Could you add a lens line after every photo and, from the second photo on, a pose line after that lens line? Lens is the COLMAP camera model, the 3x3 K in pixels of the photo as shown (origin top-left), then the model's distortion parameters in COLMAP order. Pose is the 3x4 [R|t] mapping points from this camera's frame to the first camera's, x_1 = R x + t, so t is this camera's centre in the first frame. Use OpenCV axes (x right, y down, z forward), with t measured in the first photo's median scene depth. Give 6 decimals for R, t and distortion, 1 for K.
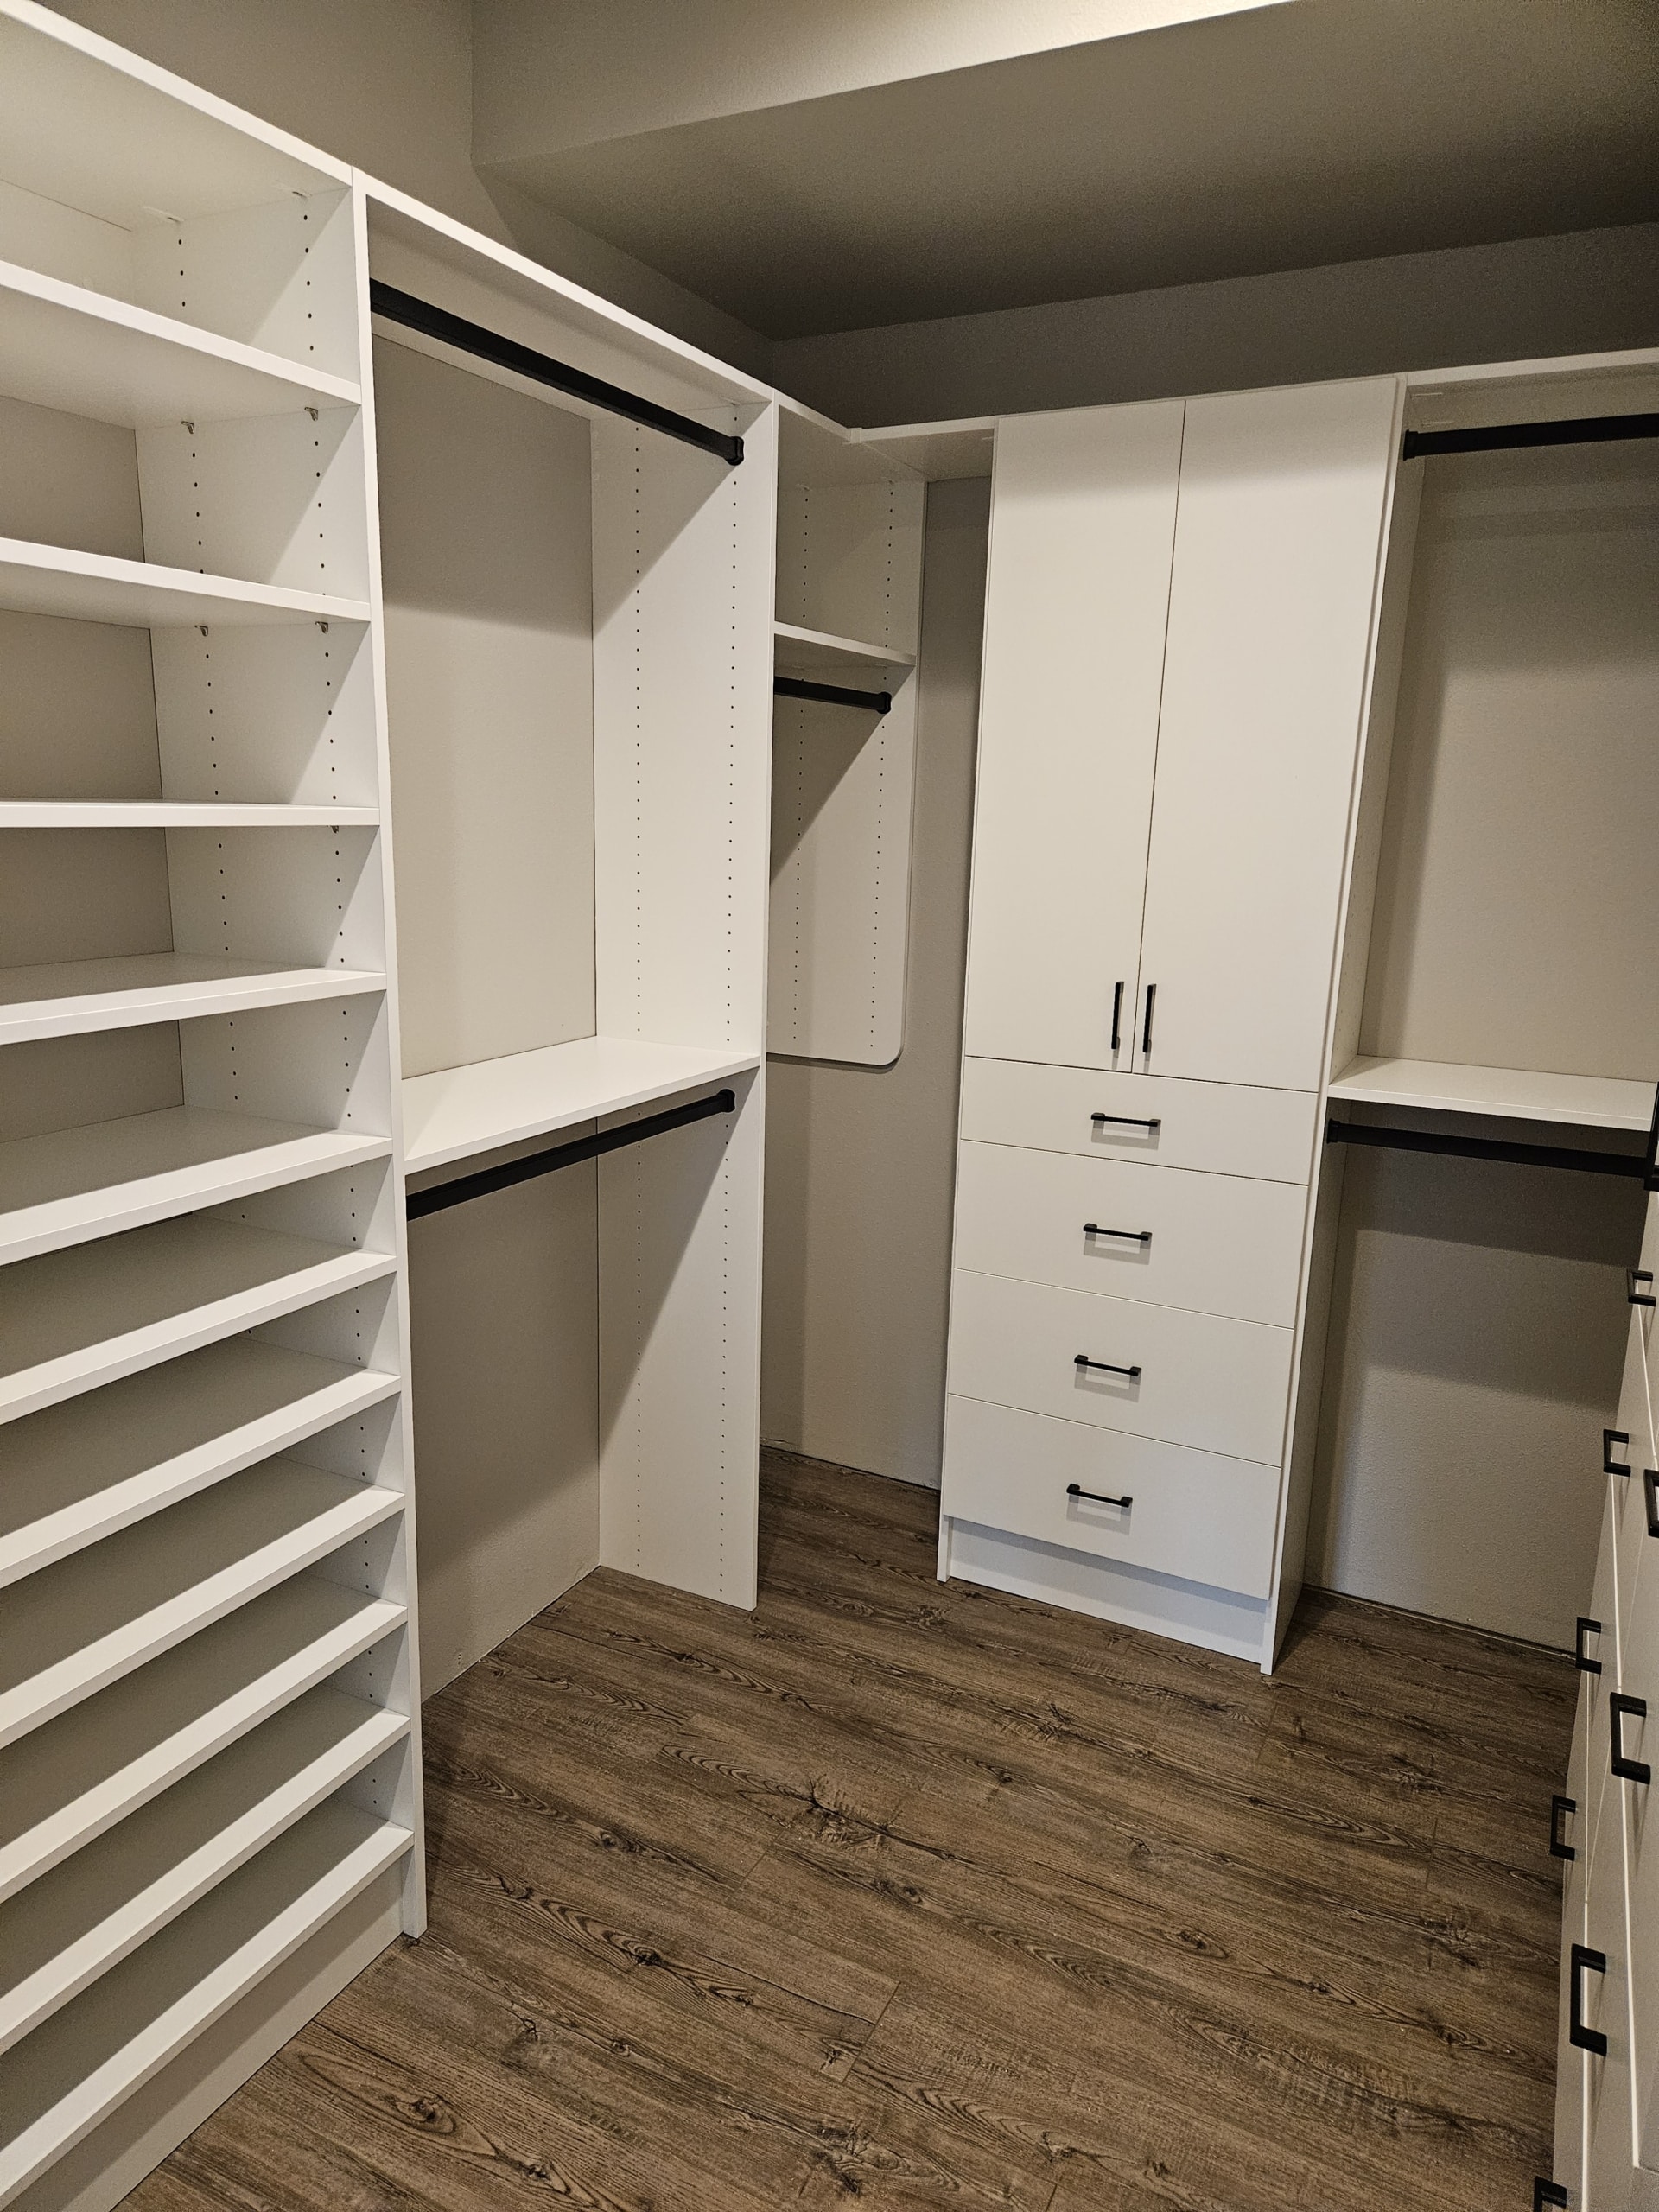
lens RADIAL K [[1492.4, 0, 829.5], [0, 1492.4, 1106.0], [0, 0, 1]] dist [0.082487, -0.063520]
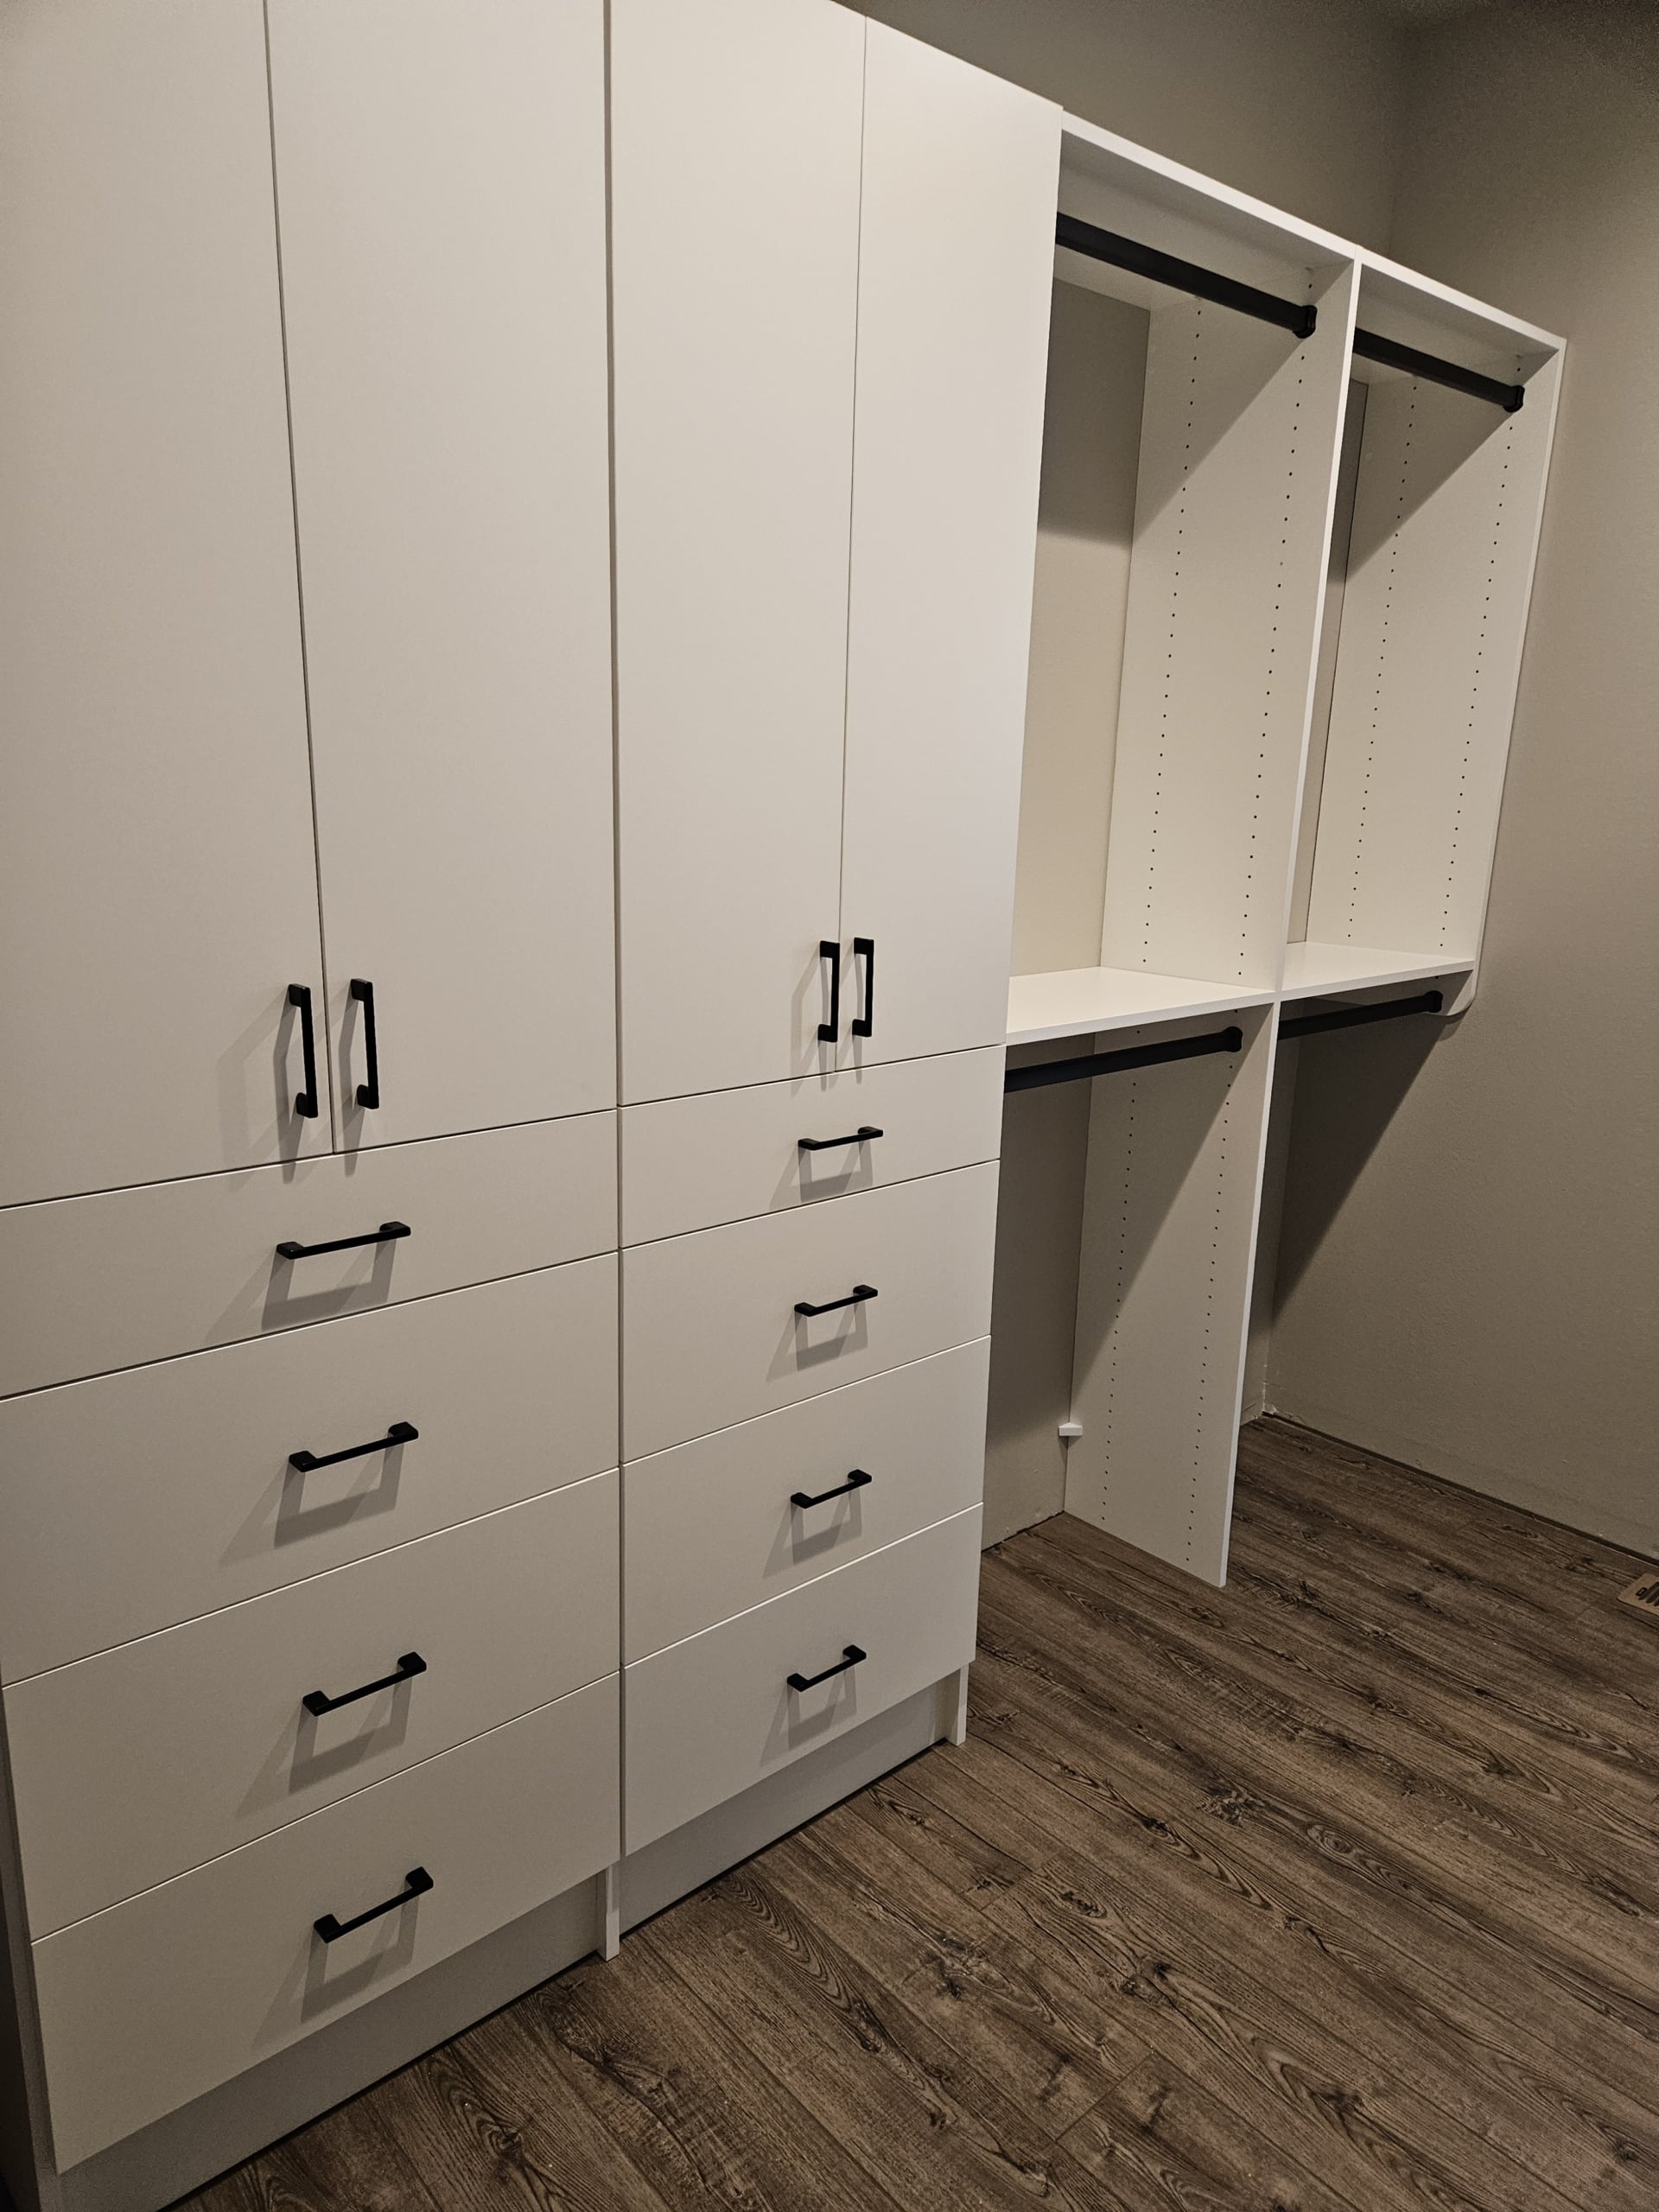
lens RADIAL K [[1473.7, 0, 829.5], [0, 1473.7, 1106.0], [0, 0, 1]] dist [0.073043, -0.035564]
pose [[-0.930490, -0.142253, 0.337570, 0.042349], [0.019115, 0.901410, 0.432545, -0.219979], [-0.365819, 0.408931, -0.836033, 1.244755]]
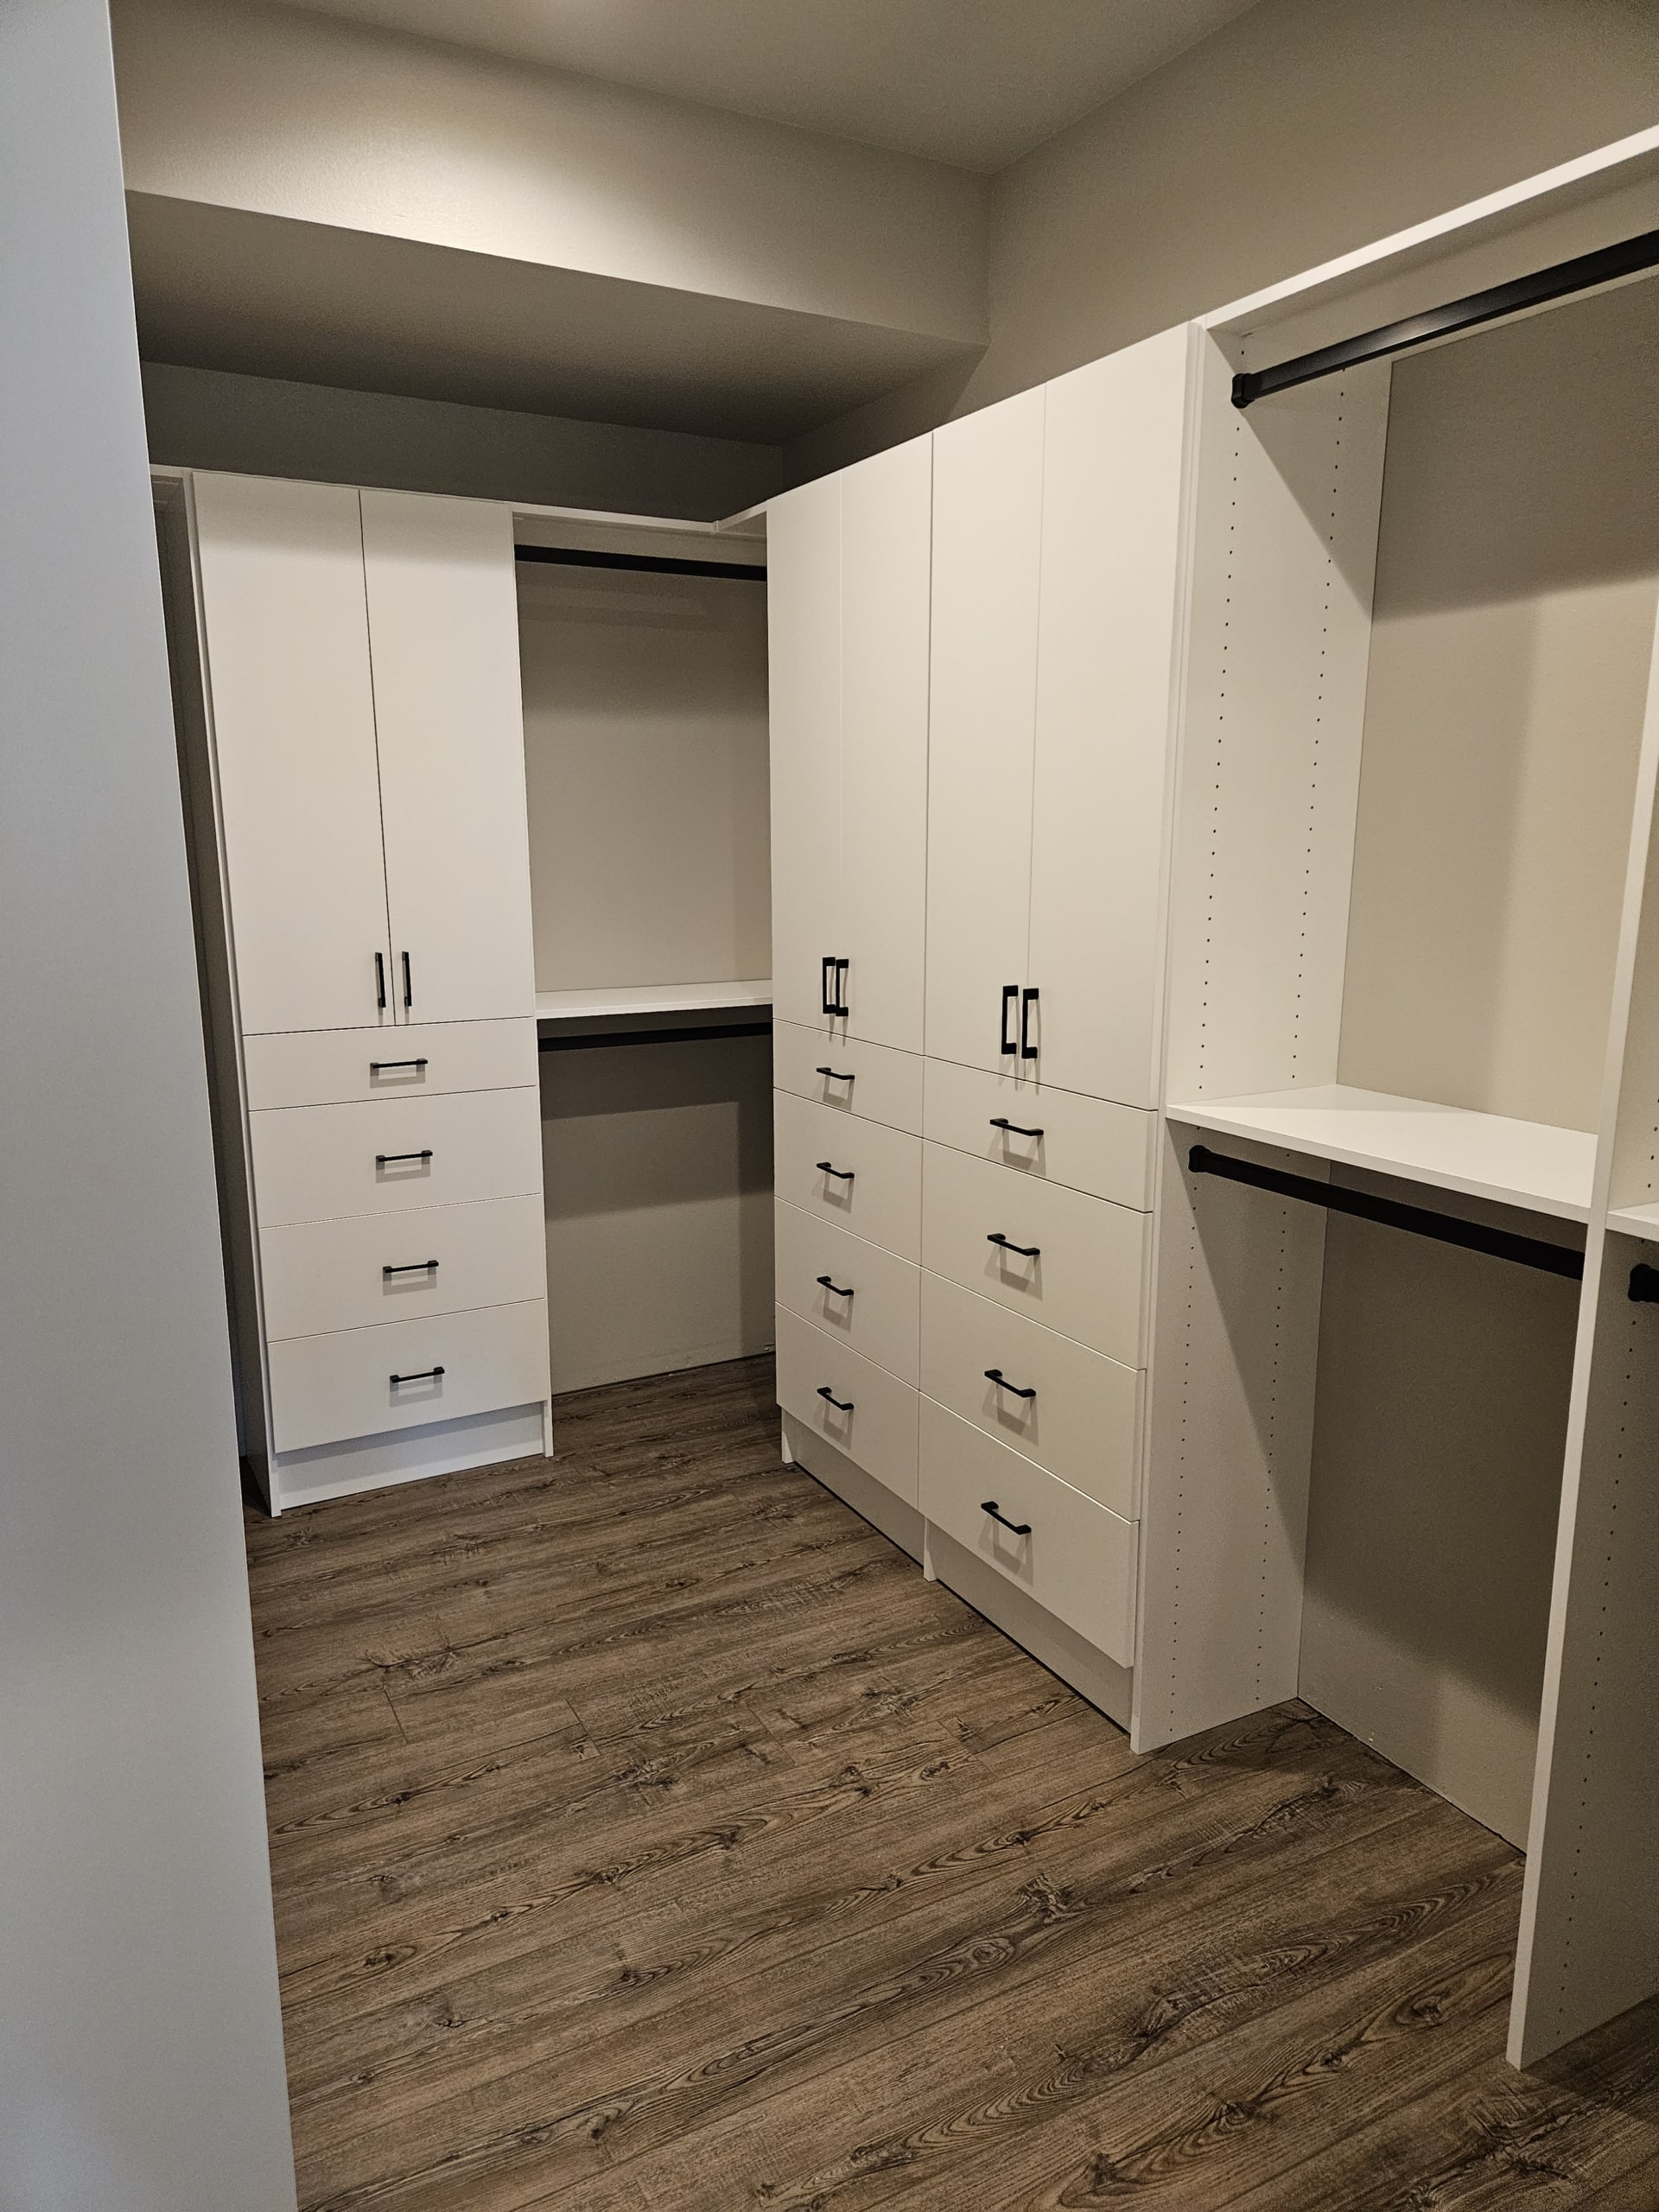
lens RADIAL K [[1473.7, 0, 829.5], [0, 1473.7, 1106.0], [0, 0, 1]] dist [0.073043, -0.035564]
pose [[0.556212, -0.186411, 0.809864, -0.711307], [0.190451, 0.977174, 0.094121, -0.004815], [-0.808923, 0.101889, 0.579018, 0.011989]]
